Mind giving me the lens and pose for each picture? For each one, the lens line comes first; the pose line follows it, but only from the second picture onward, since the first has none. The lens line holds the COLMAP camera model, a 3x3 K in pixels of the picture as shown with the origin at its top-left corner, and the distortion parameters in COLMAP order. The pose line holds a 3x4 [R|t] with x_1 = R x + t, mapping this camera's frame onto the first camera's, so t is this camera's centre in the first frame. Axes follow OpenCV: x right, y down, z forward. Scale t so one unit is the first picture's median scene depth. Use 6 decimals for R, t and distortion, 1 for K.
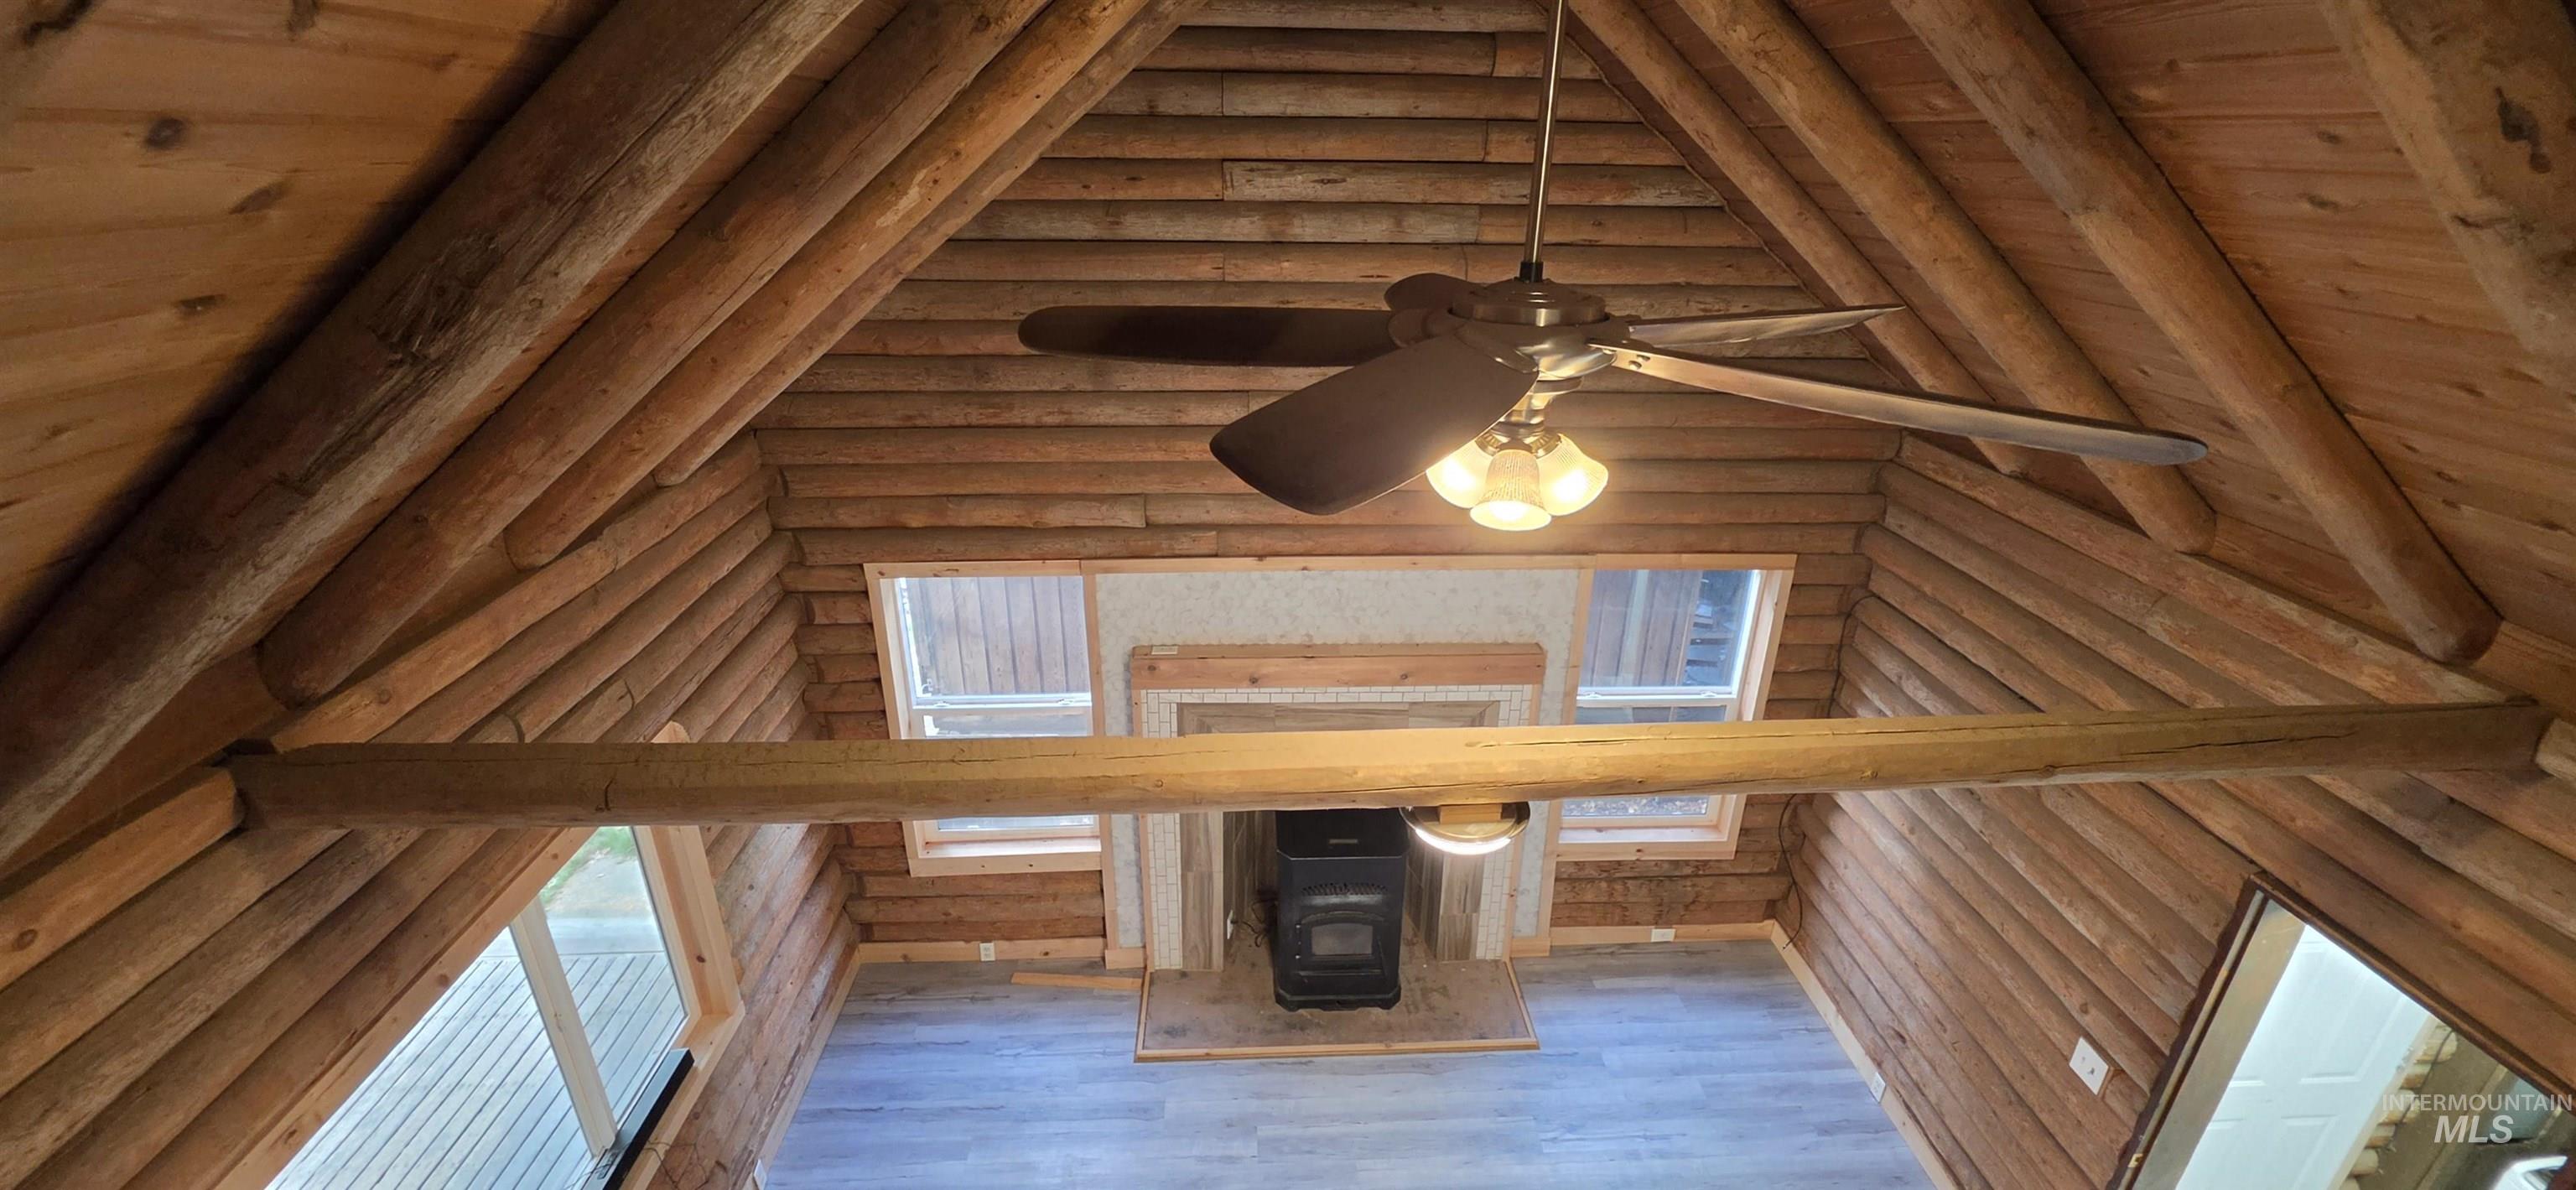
lens RADIAL K [[1031.9, 0, 1303.3], [0, 1031.9, 580.9], [0, 0, 1]] dist [-0.003497, 0.000527]
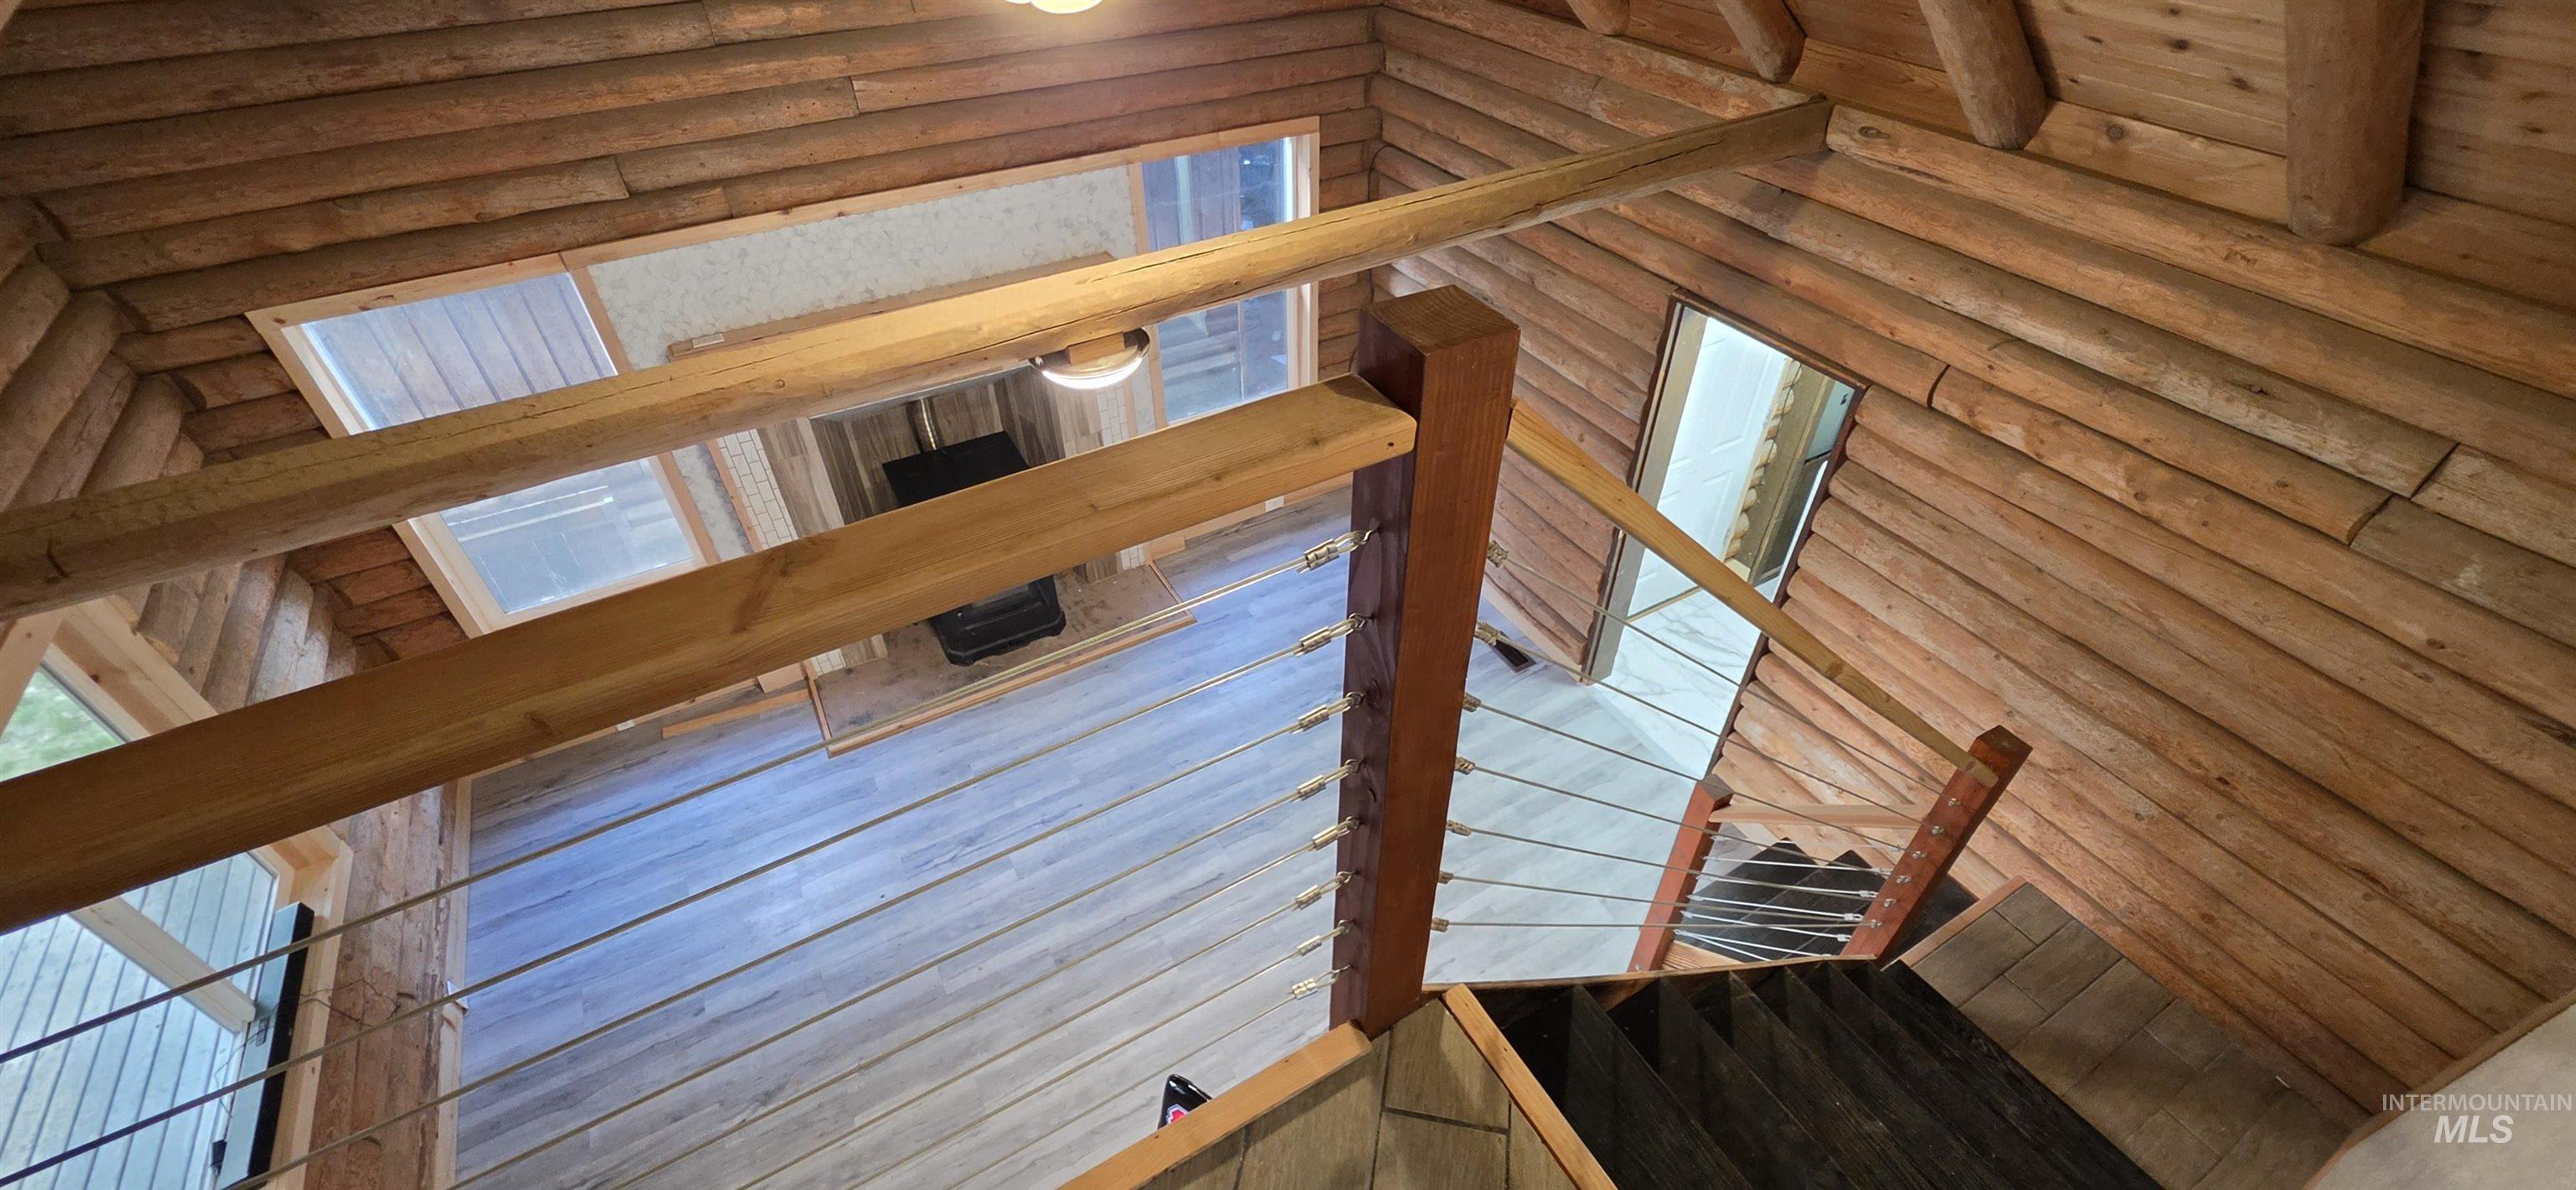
lens RADIAL K [[1031.9, 0, 1289.5], [0, 1031.9, 586.7], [0, 0, 1]] dist [-0.003497, 0.000527]
pose [[0.896420, -0.302769, 0.323670, -0.038017], [0.191713, 0.923325, 0.332742, 0.065698], [-0.399596, -0.236225, 0.885732, -0.039506]]
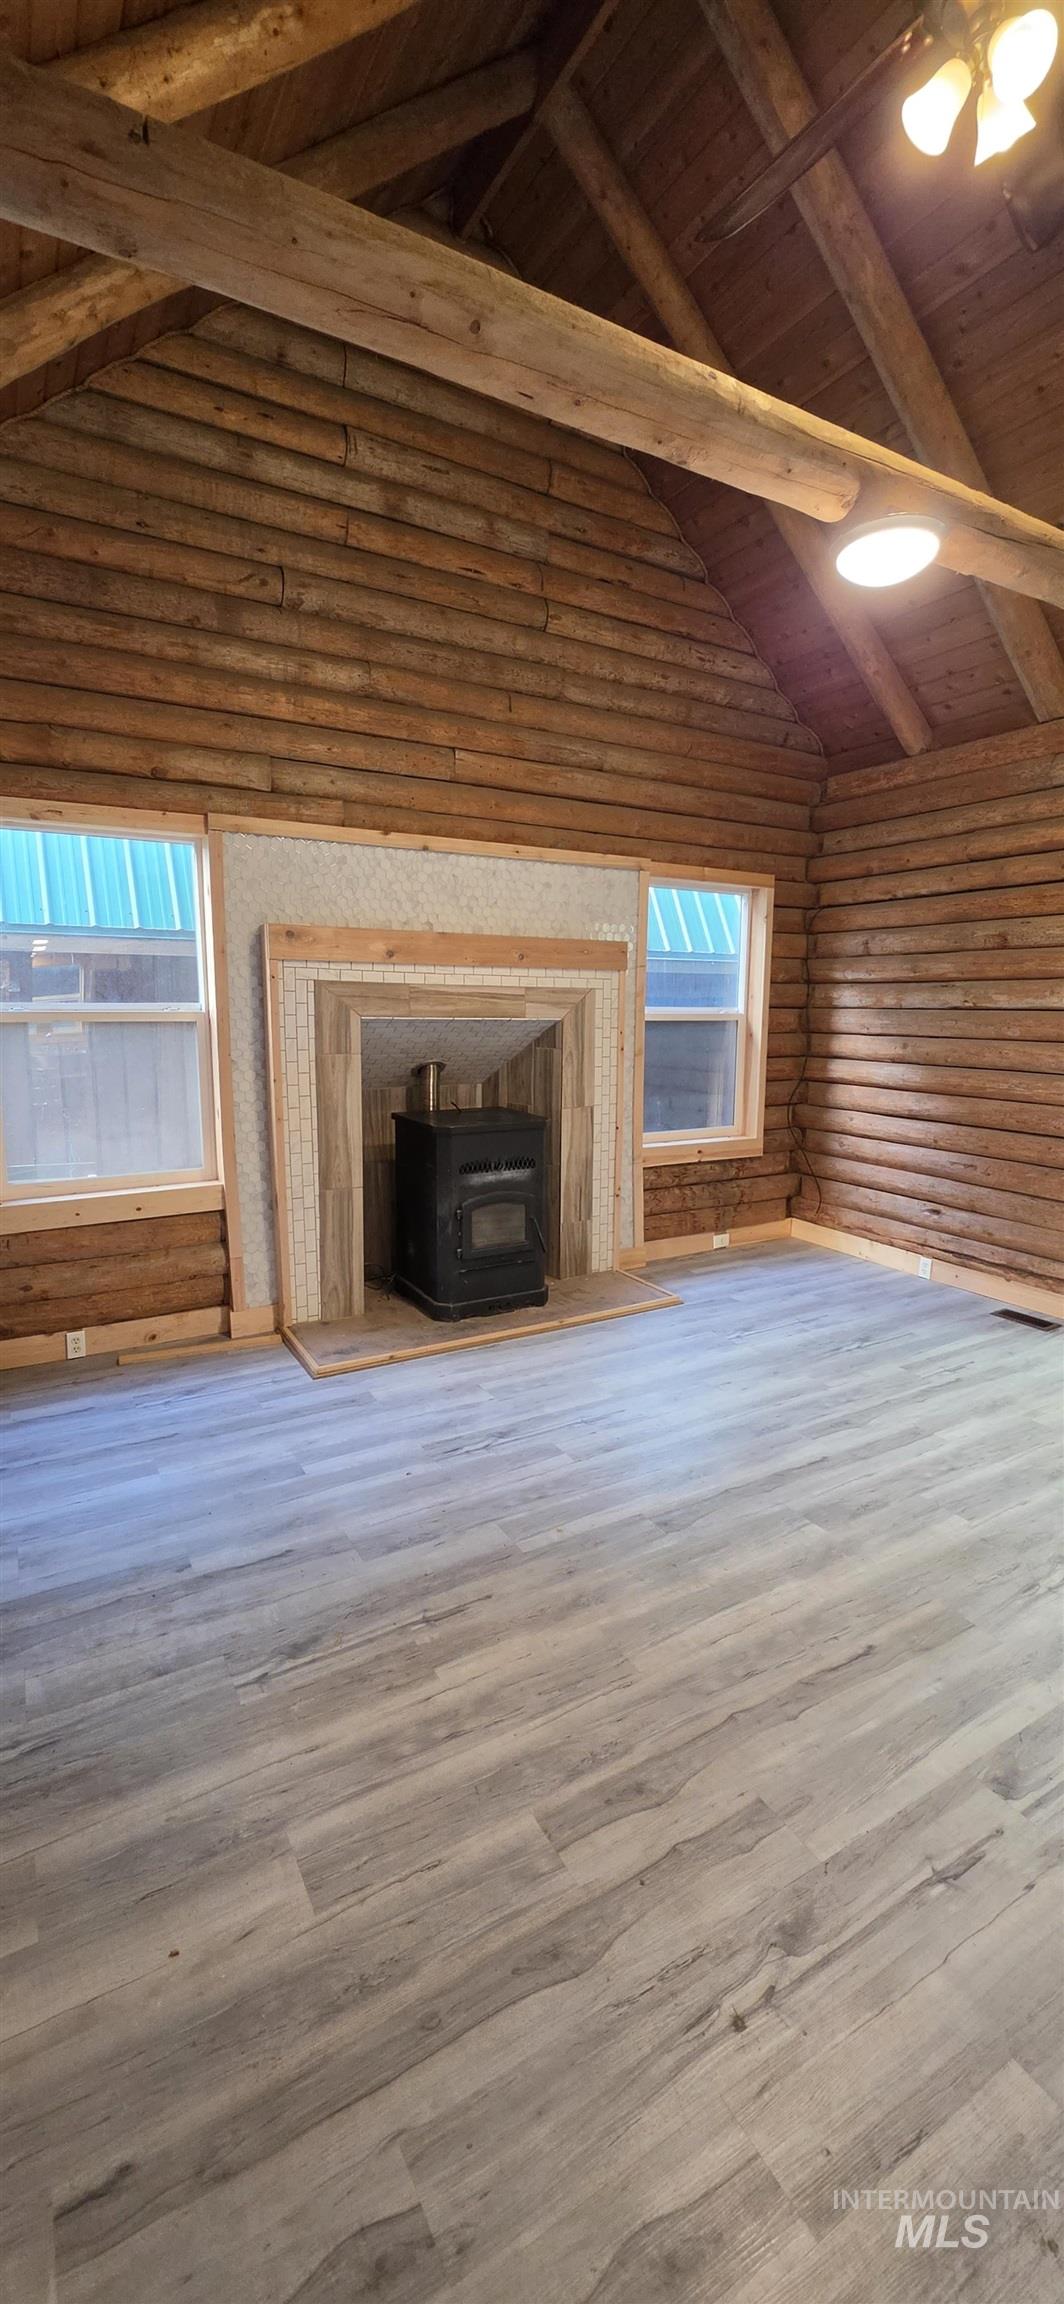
lens RADIAL K [[922.9, 0, 538.8], [0, 922.9, 1169.1], [0, 0, 1]] dist [-0.003497, 0.000527]
pose [[0.884975, -0.086055, 0.457618, -0.361013], [0.185012, 0.966853, -0.175972, 0.500296], [-0.427306, 0.240395, 0.871562, 0.210273]]
